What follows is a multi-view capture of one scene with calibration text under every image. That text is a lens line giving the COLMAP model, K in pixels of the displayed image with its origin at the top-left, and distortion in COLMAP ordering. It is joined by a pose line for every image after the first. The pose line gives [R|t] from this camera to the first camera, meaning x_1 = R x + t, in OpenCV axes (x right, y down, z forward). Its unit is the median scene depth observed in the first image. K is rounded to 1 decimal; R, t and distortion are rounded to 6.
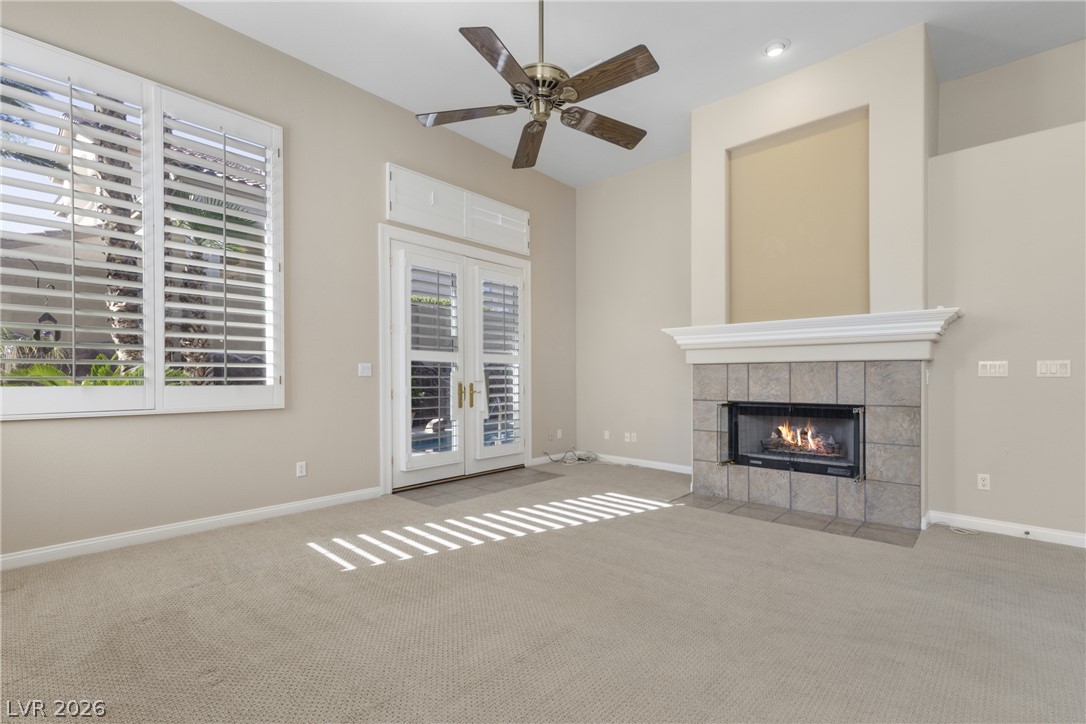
lens RADIAL K [[489.4, 0, 558.5], [0, 489.4, 377.2], [0, 0, 1]] dist [0.016045, 0.000023]
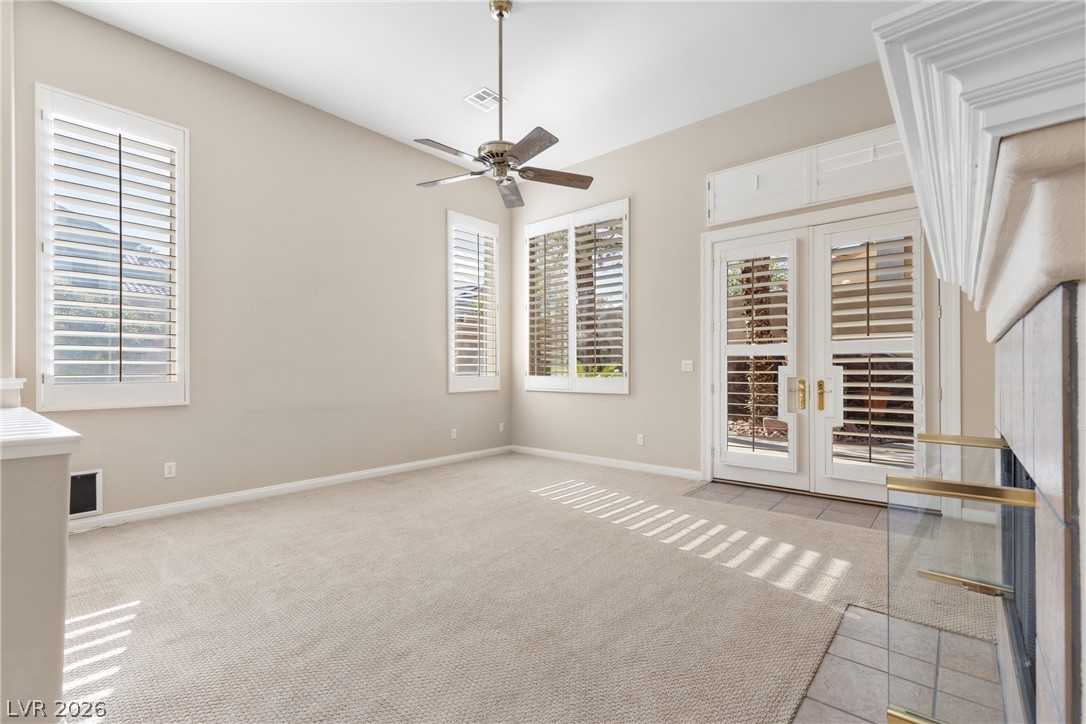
lens RADIAL K [[489.4, 0, 543.8], [0, 489.4, 369.2], [0, 0, 1]] dist [0.016045, 0.000023]
pose [[0.014262, -0.009701, -0.999851, 0.704569], [-0.003783, 0.999945, -0.009756, 0.004807], [0.999891, 0.003921, 0.014225, 0.605878]]
